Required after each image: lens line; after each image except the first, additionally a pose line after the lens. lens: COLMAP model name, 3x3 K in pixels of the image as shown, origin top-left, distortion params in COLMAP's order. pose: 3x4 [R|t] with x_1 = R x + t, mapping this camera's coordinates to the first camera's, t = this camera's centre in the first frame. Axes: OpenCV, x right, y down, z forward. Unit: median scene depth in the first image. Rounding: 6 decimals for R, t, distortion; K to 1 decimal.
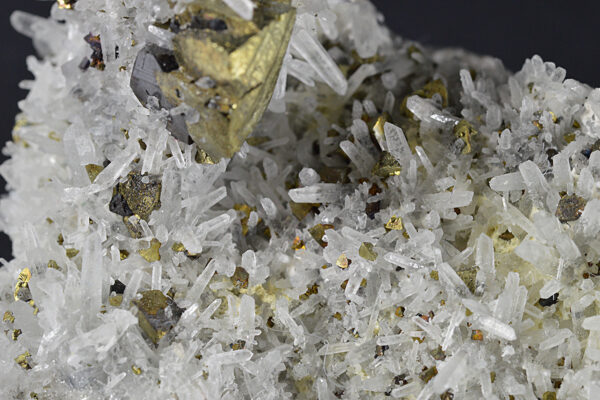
lens RADIAL K [[1914.4, 0, 300.0], [0, 1914.4, 199.7], [0, 0, 1]] dist [-0.198181, 0.000000]
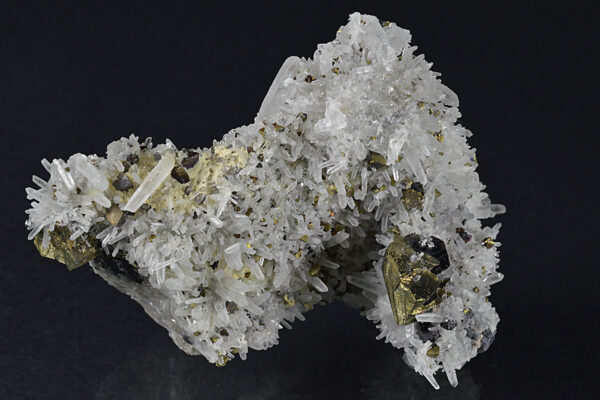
lens RADIAL K [[1914.4, 0, 300.6], [0, 1914.4, 200.2], [0, 0, 1]] dist [-0.198181, 0.000000]
pose [[-0.847208, 0.525527, 0.077845, -0.140793], [-0.517912, -0.784364, -0.341380, 0.751934], [-0.118346, -0.329537, 0.936696, -0.890505]]
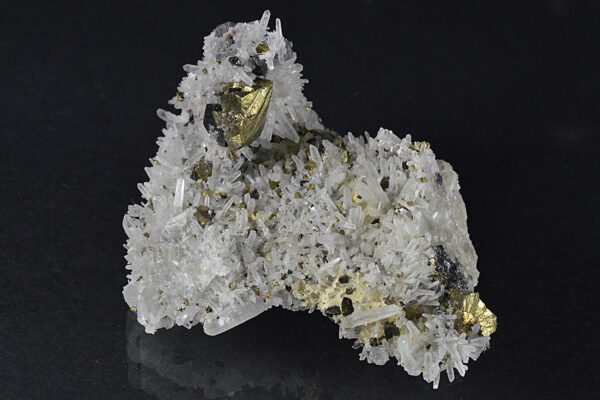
lens RADIAL K [[1914.4, 0, 300.9], [0, 1914.4, 200.9], [0, 0, 1]] dist [-0.198181, 0.000000]
pose [[0.993464, 0.047896, -0.103612, 0.277927], [-0.075421, 0.956776, -0.280875, 0.679602], [0.085681, 0.286853, 0.954135, -1.204645]]
